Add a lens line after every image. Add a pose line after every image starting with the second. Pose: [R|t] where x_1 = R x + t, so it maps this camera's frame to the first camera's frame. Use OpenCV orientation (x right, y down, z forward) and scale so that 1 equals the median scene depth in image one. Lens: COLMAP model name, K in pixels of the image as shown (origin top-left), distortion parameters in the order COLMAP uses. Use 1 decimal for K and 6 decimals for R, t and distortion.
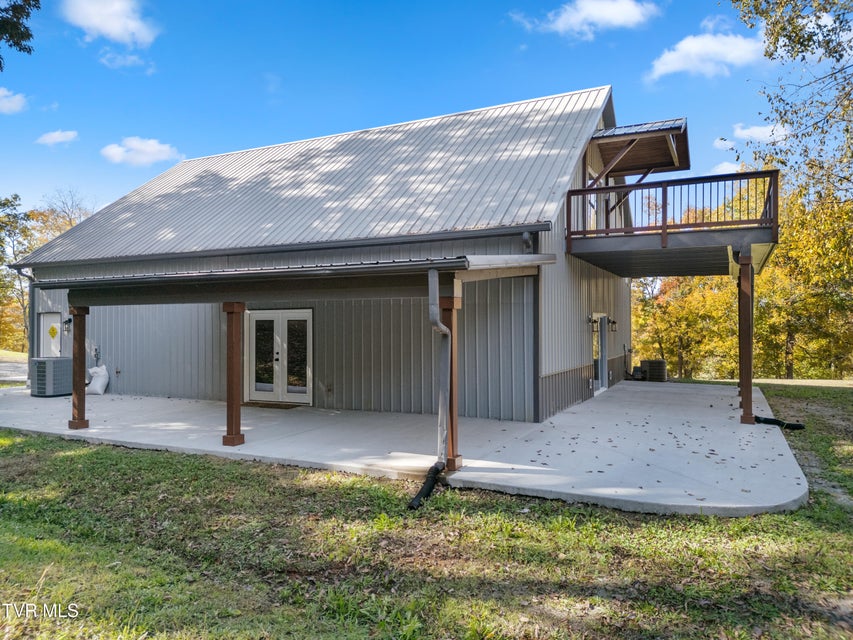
lens RADIAL K [[612.8, 0, 426.6], [0, 612.8, 320.6], [0, 0, 1]] dist [0.045900, -0.016907]
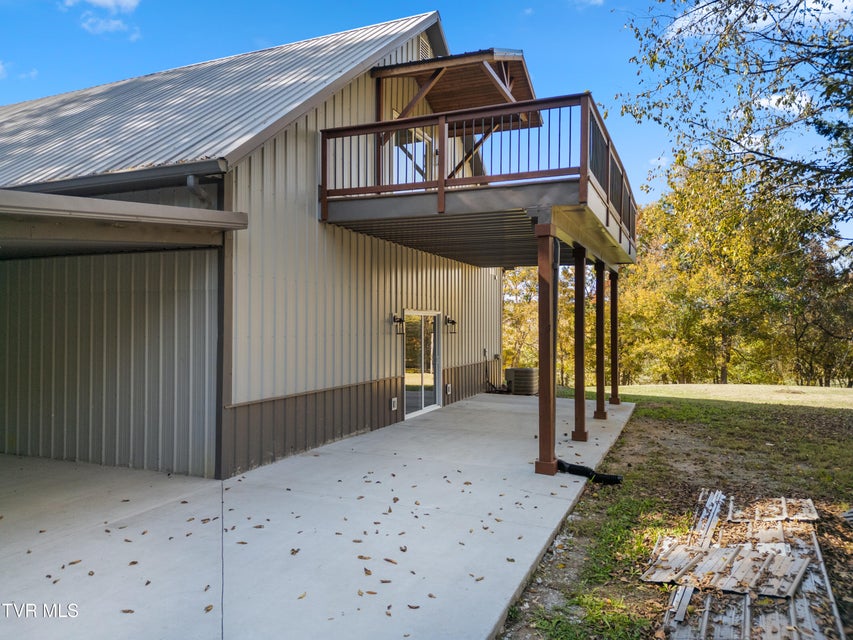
lens RADIAL K [[608.4, 0, 425.6], [0, 608.4, 321.5], [0, 0, 1]] dist [0.026626, -0.008258]
pose [[0.998854, 0.007579, 0.047253, 0.246279], [-0.007756, 0.999964, 0.003545, -0.000724], [-0.047224, -0.003907, 0.998877, 0.243833]]
